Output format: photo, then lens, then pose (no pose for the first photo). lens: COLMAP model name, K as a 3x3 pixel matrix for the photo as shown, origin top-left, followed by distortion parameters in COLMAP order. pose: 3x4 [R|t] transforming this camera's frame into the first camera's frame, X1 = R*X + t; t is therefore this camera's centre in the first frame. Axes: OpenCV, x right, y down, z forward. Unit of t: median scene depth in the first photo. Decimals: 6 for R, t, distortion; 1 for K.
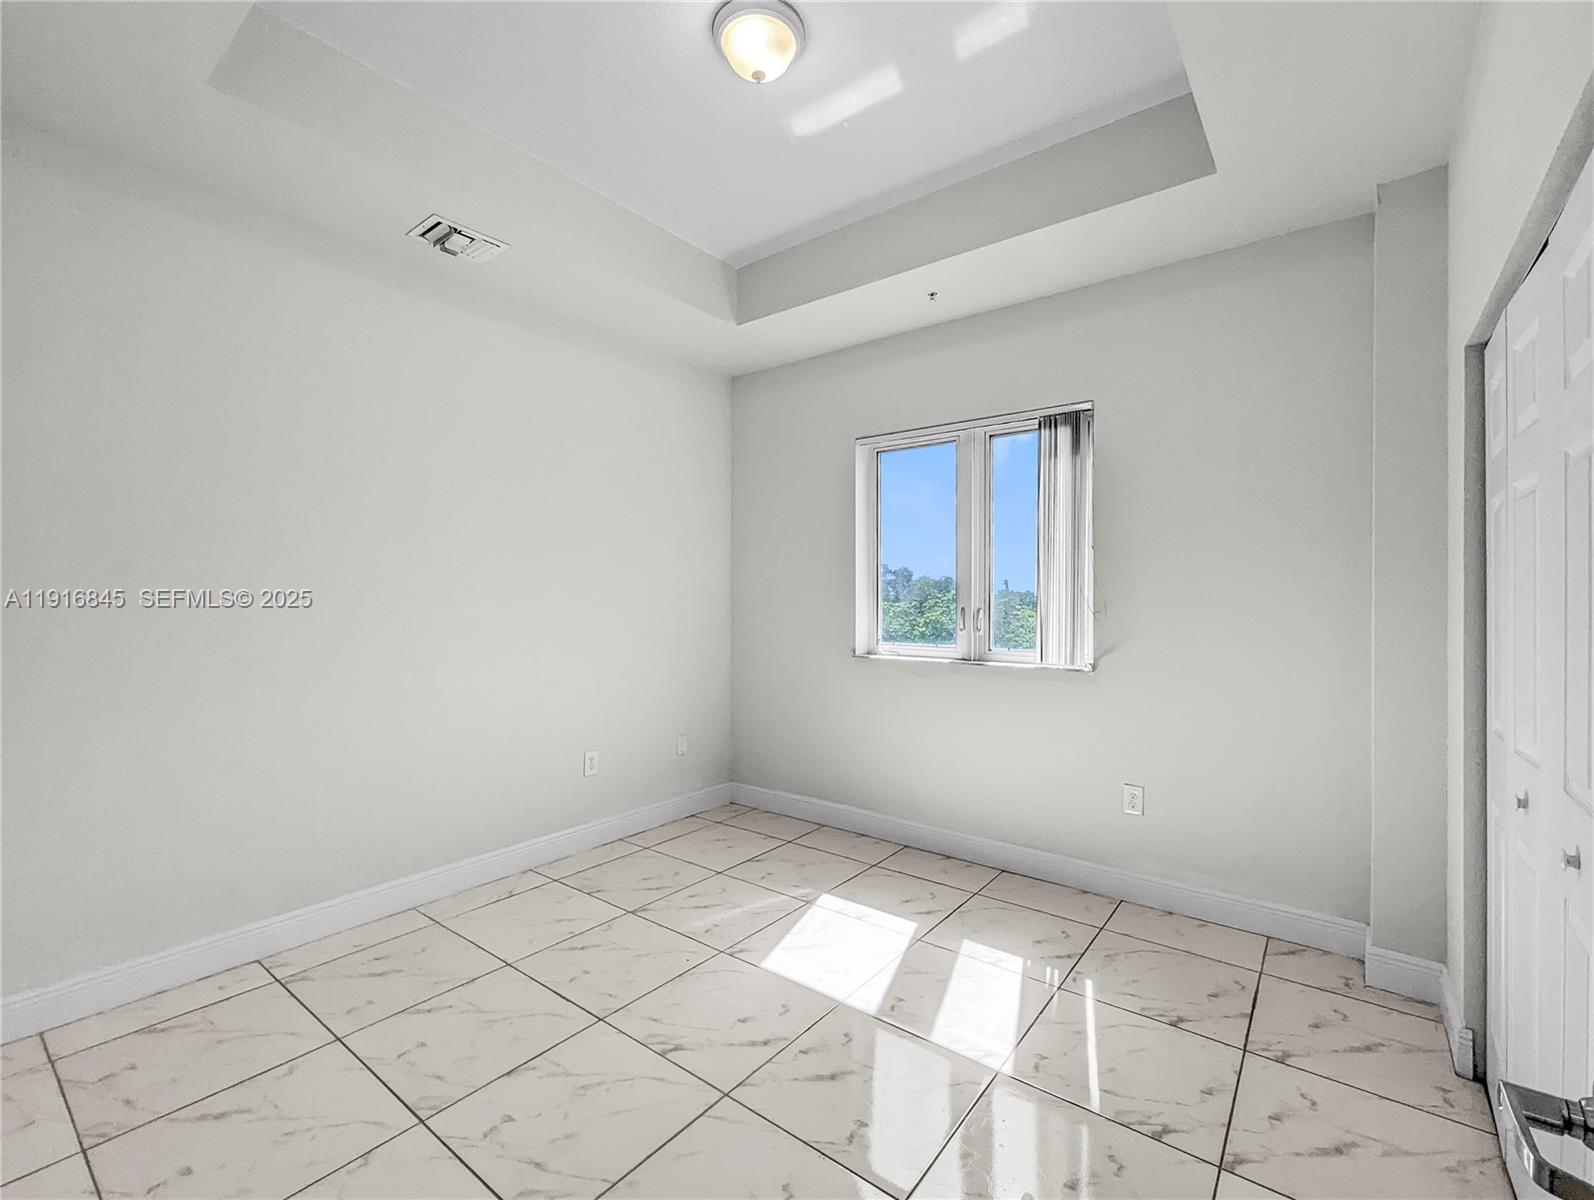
lens RADIAL K [[681.2, 0, 799.1], [0, 681.2, 595.2], [0, 0, 1]] dist [-0.000584, -0.000025]
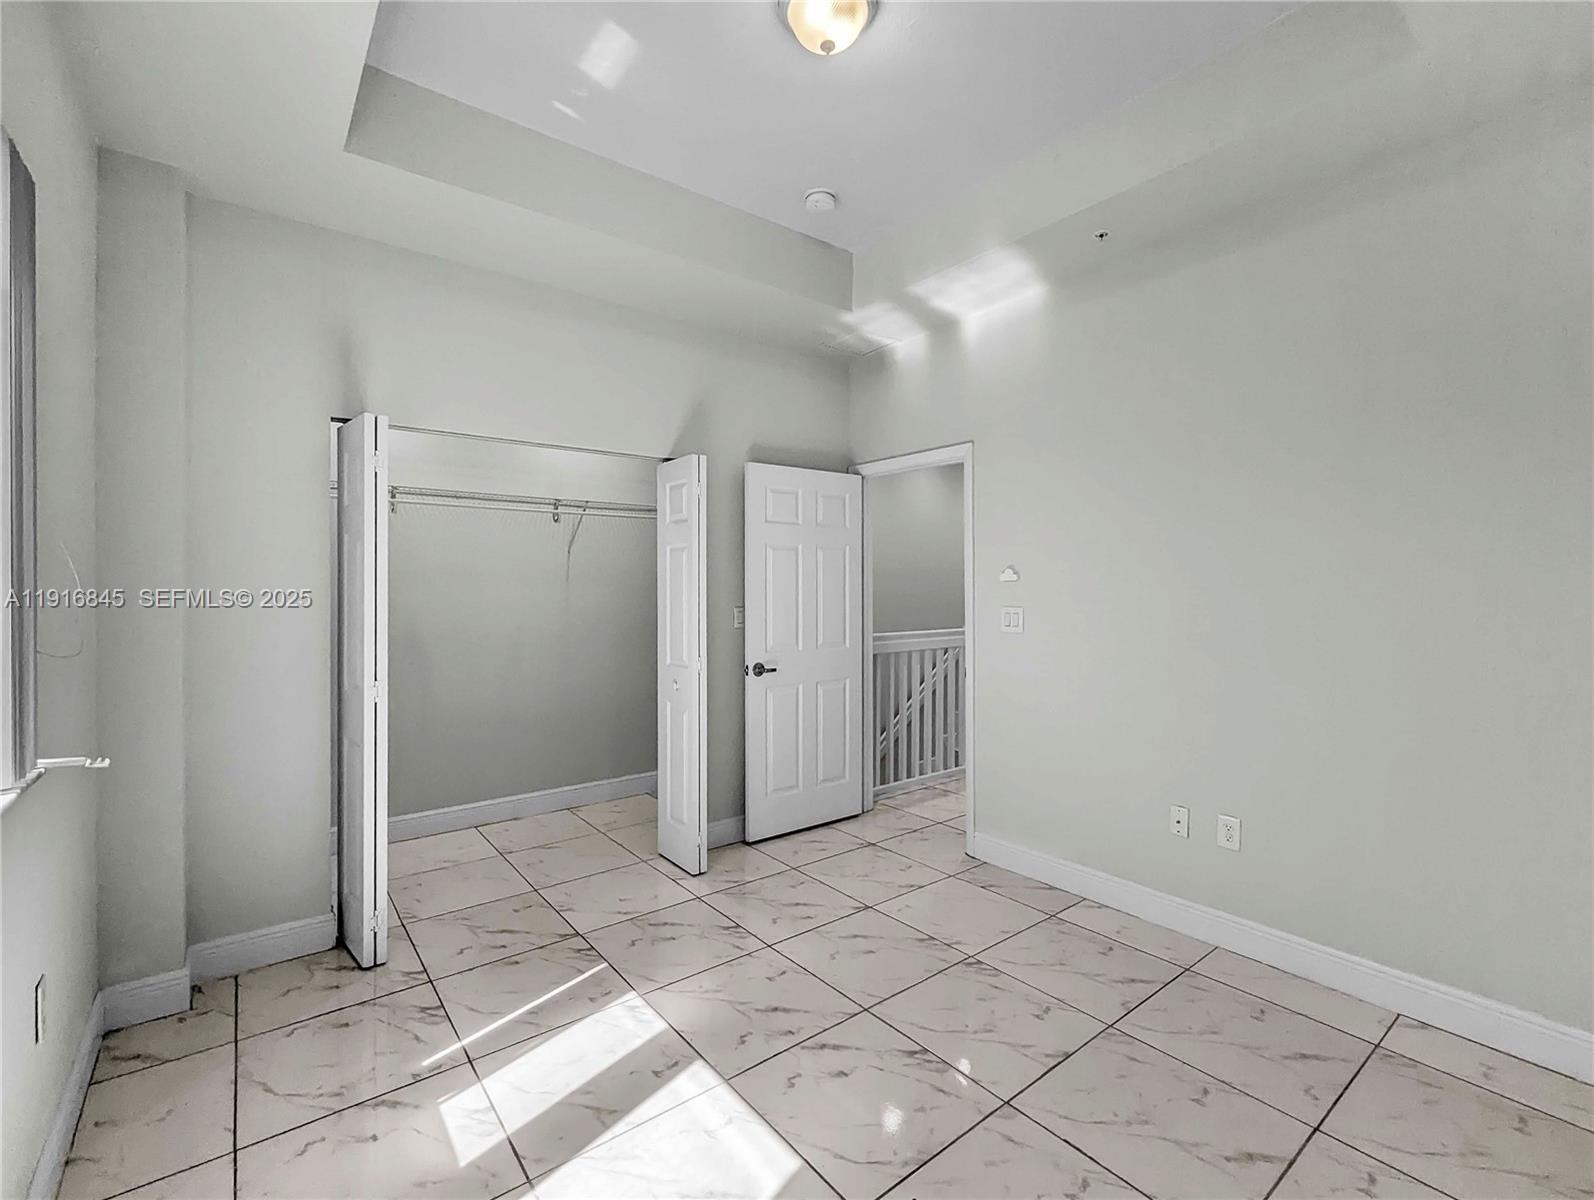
lens RADIAL K [[681.2, 0, 799.1], [0, 681.2, 595.2], [0, 0, 1]] dist [-0.000584, -0.000025]
pose [[-0.970763, -0.001116, 0.240036, -0.267704], [-0.001060, 0.999999, 0.000363, -0.012344], [-0.240036, 0.000098, -0.970764, 2.085671]]
